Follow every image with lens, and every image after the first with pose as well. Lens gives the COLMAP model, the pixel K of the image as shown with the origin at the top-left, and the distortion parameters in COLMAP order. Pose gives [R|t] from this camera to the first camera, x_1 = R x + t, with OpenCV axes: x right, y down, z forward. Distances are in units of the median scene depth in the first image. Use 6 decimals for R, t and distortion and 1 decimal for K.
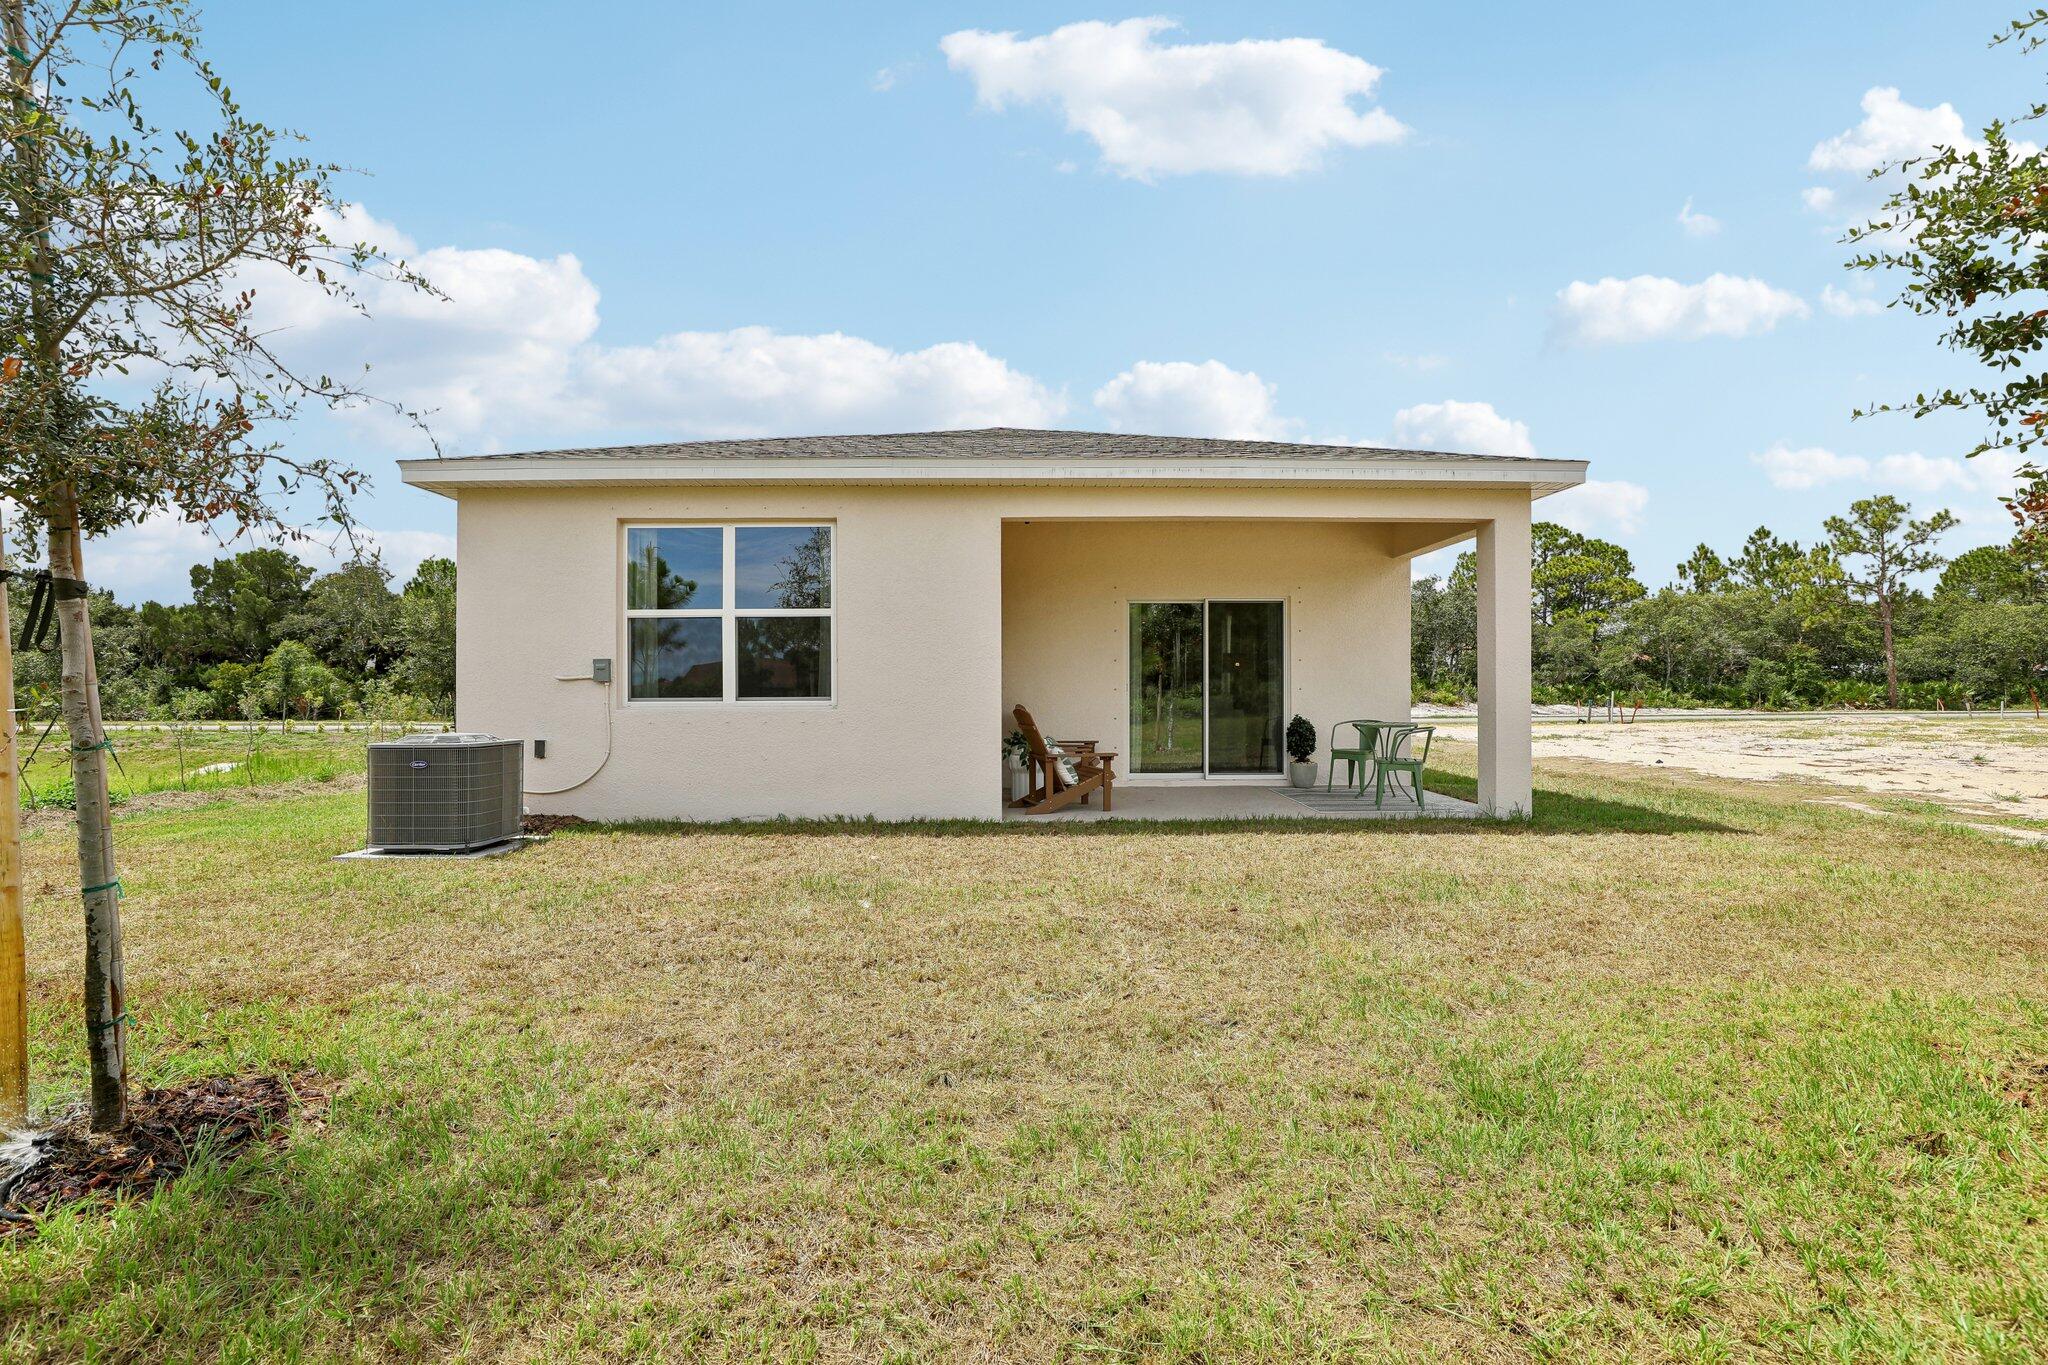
lens RADIAL K [[940.3, 0, 1024.8], [0, 940.3, 675.1], [0, 0, 1]] dist [-0.030504, -0.000014]
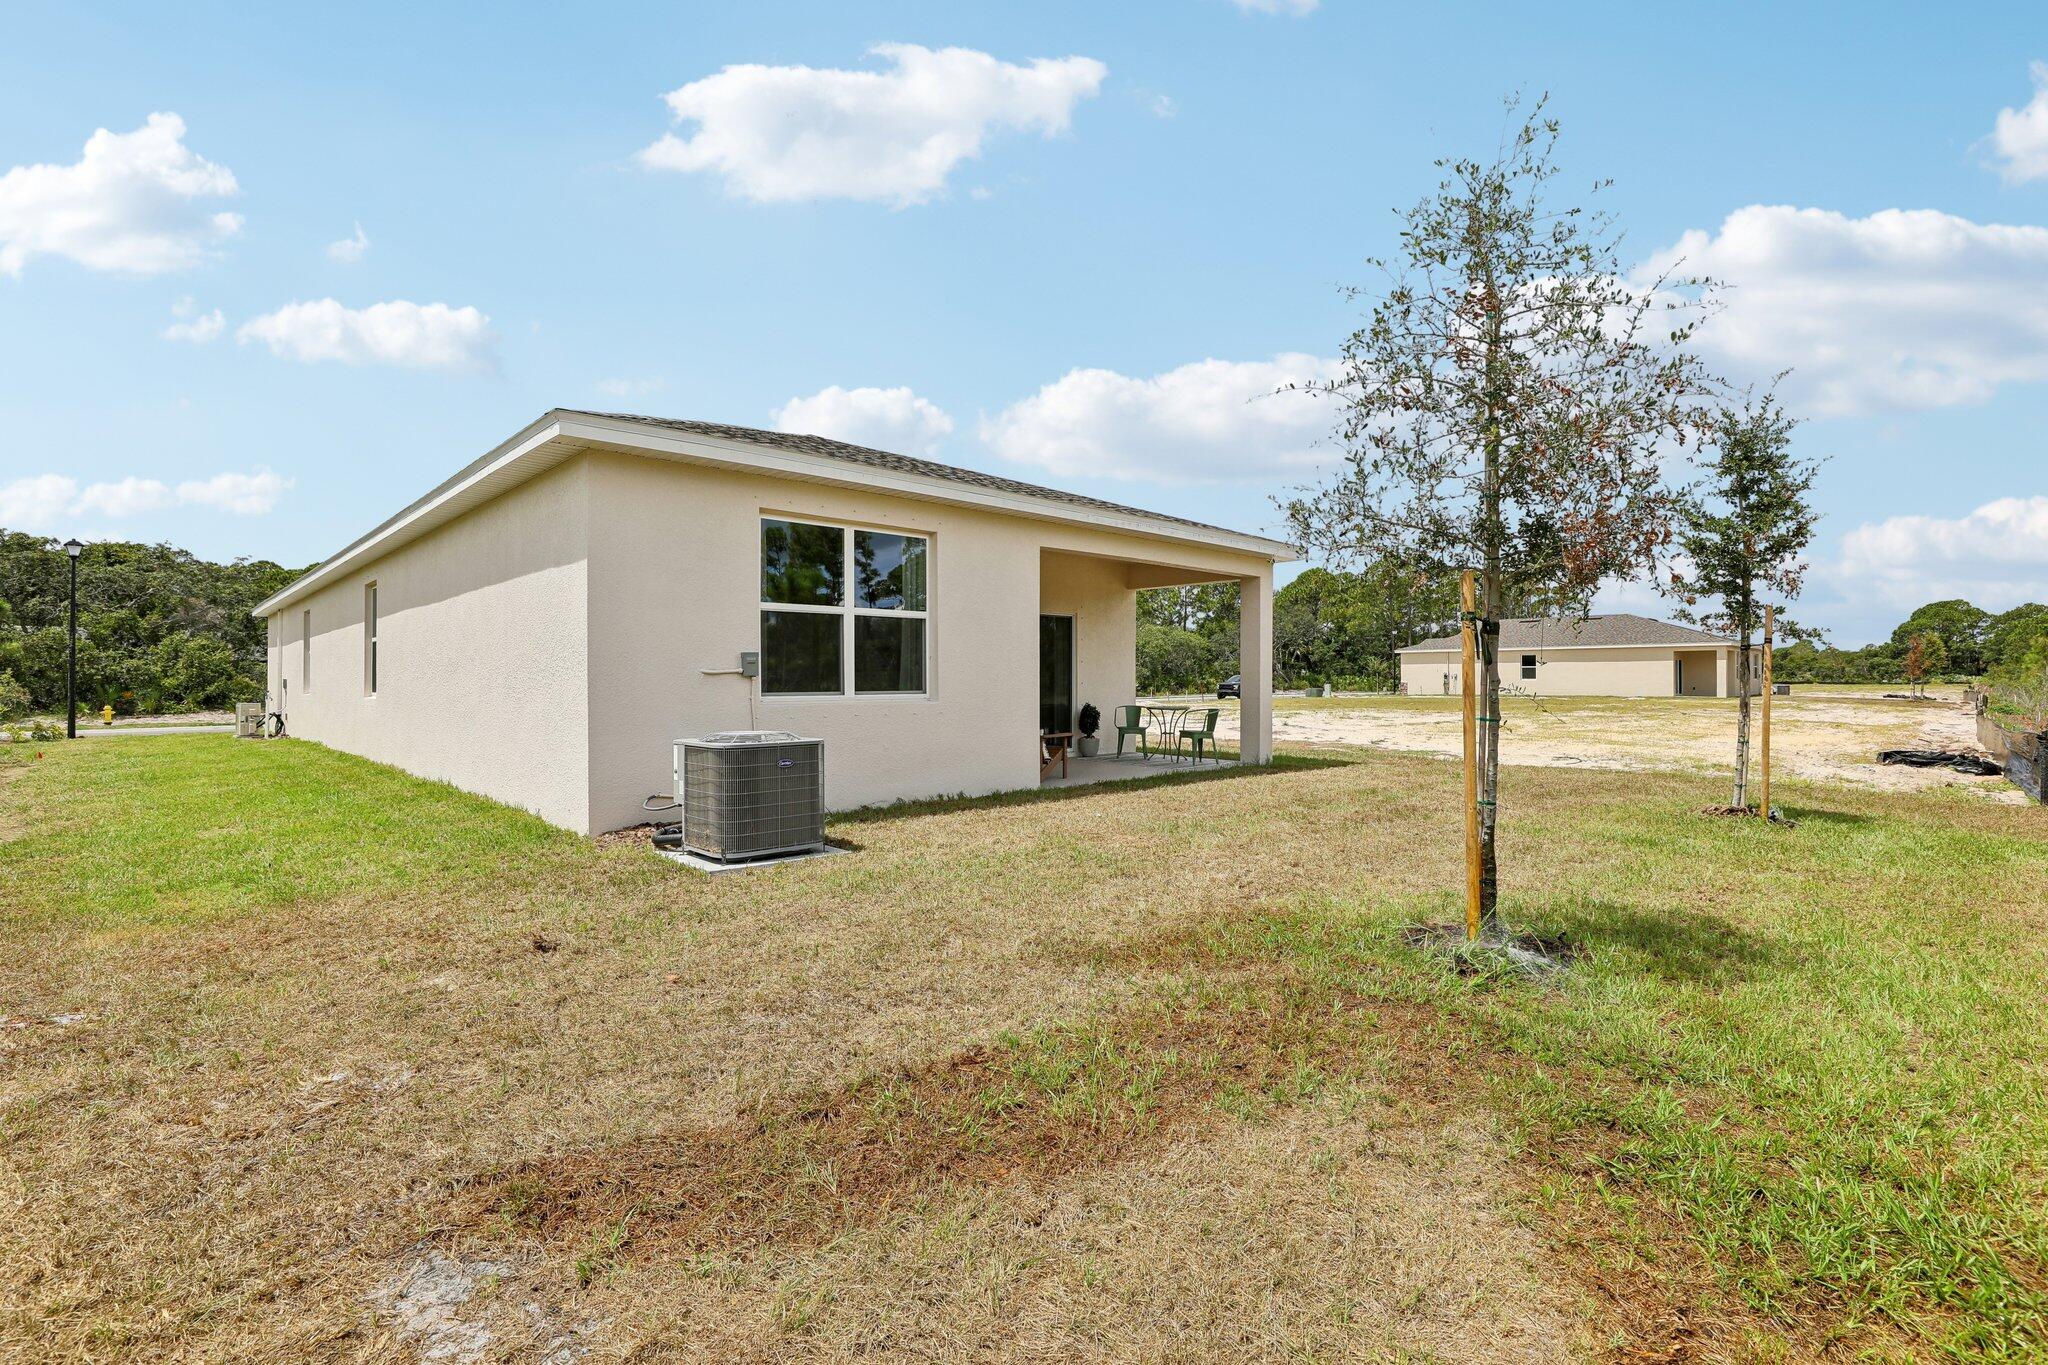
lens RADIAL K [[940.3, 0, 1024.8], [0, 940.3, 675.1], [0, 0, 1]] dist [-0.030504, -0.000014]
pose [[0.731338, 0.005035, 0.681996, -0.885711], [-0.009380, 0.999952, 0.002677, 0.000891], [-0.681950, -0.008354, 0.731351, 0.100819]]
